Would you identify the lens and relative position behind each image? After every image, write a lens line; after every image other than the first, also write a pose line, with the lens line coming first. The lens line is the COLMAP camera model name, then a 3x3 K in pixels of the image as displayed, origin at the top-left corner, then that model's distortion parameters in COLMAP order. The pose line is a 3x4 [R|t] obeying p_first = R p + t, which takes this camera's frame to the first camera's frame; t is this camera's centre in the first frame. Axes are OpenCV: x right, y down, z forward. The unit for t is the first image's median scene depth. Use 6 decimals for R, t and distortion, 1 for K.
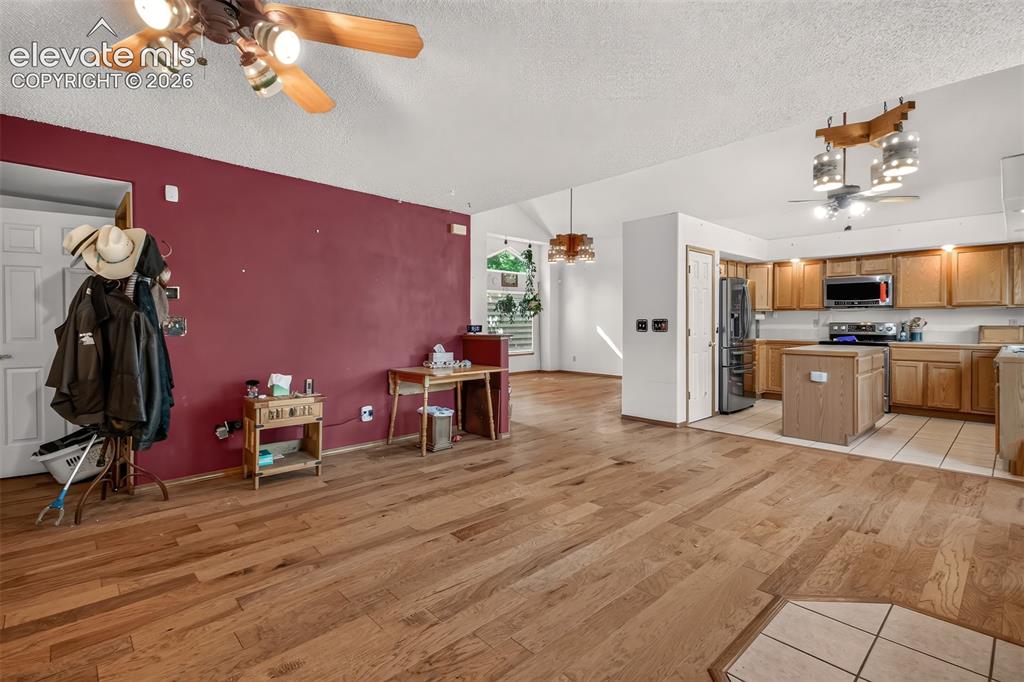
lens RADIAL K [[471.6, 0, 508.4], [0, 471.6, 335.5], [0, 0, 1]] dist [0.043574, -0.016889]
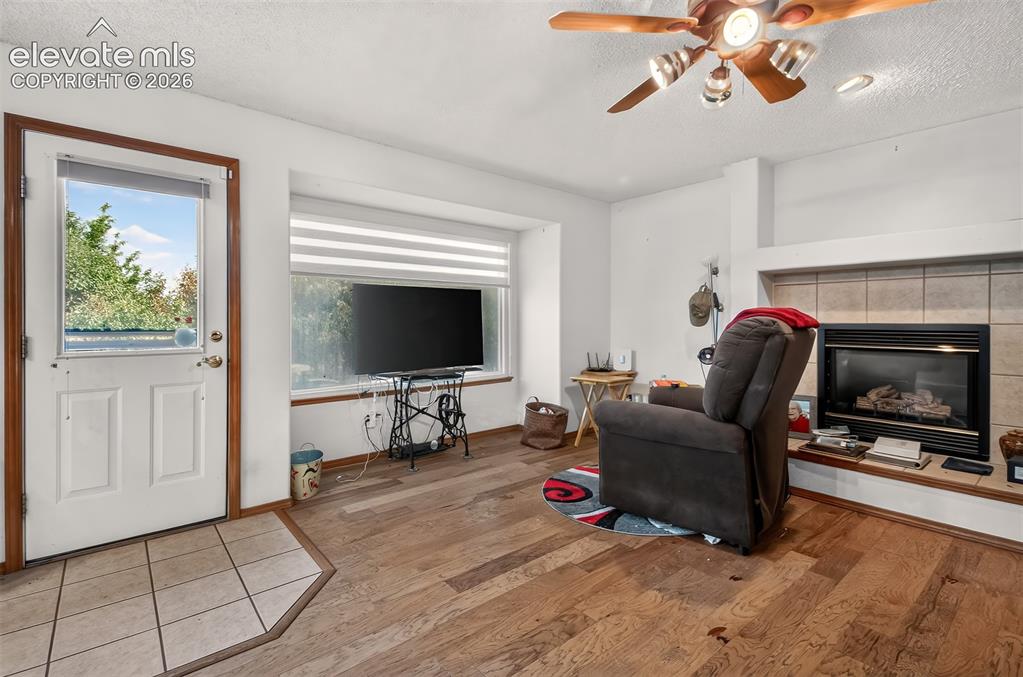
lens RADIAL K [[468.5, 0, 513.9], [0, 468.5, 319.6], [0, 0, 1]] dist [0.032510, 0.000101]
pose [[-0.998856, -0.006201, 0.047410, -0.085343], [-0.005391, 0.999837, 0.017210, -0.023619], [-0.047509, 0.016935, -0.998727, 1.067578]]
